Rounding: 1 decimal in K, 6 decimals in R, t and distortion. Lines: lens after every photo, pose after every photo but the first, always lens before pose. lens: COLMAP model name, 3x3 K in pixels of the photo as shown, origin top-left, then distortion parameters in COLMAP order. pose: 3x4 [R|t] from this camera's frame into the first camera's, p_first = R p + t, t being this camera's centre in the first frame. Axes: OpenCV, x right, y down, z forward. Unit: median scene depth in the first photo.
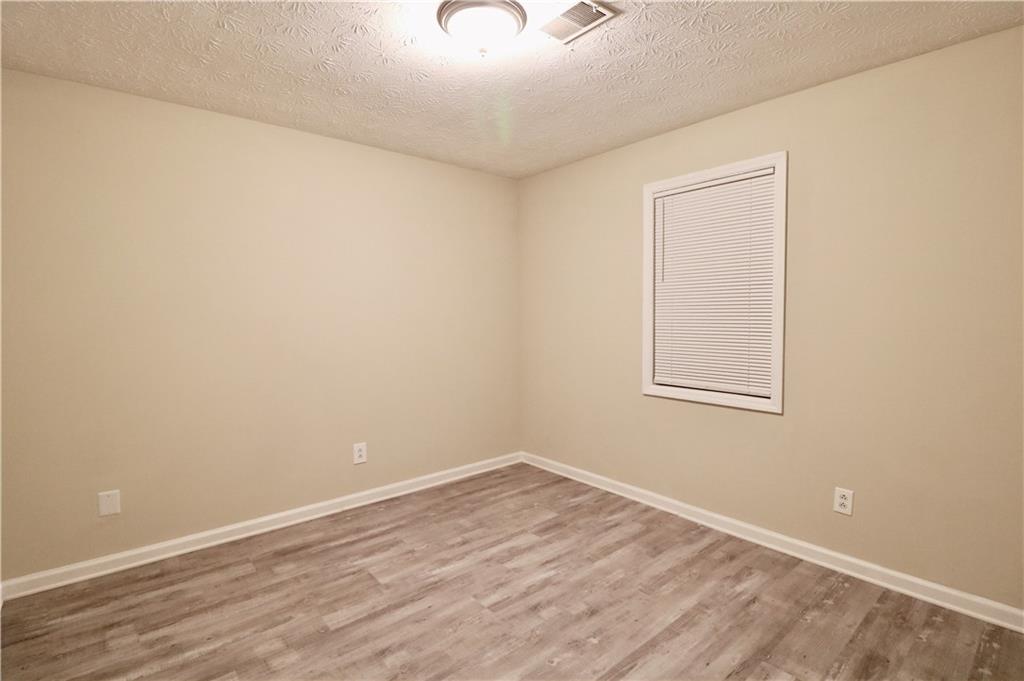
lens RADIAL K [[471.1, 0, 516.1], [0, 471.1, 337.9], [0, 0, 1]] dist [-0.000061, -0.009874]
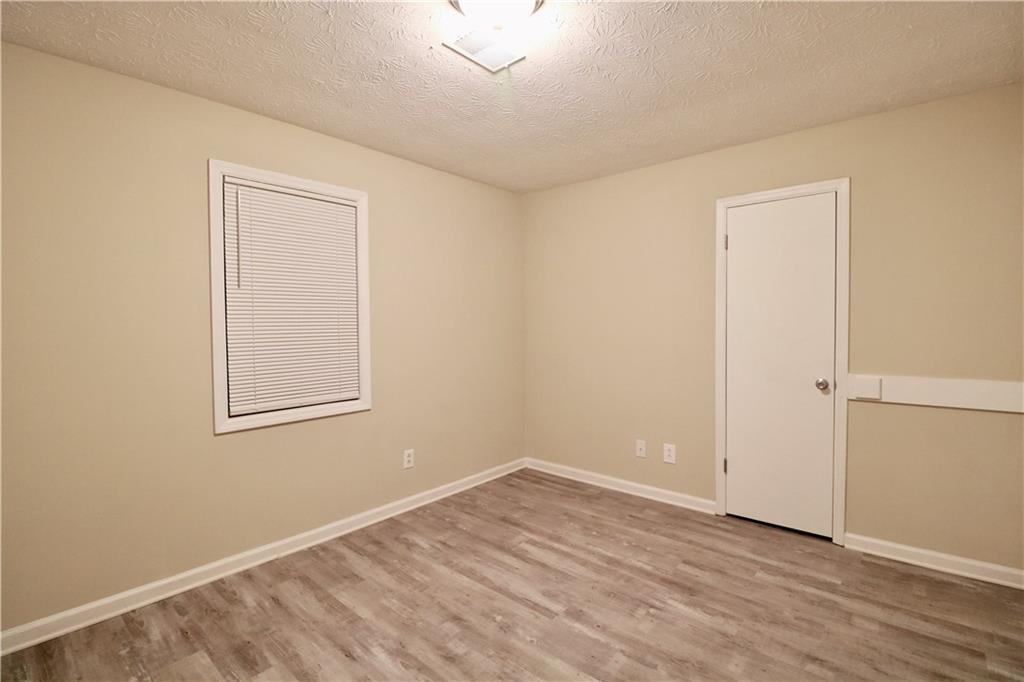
lens RADIAL K [[471.1, 0, 516.1], [0, 471.1, 338.4], [0, 0, 1]] dist [-0.000061, -0.009874]
pose [[-0.129445, -0.026097, 0.991243, -0.728042], [0.062095, 0.997478, 0.034370, -0.039822], [-0.989640, 0.066000, -0.127498, 0.832057]]
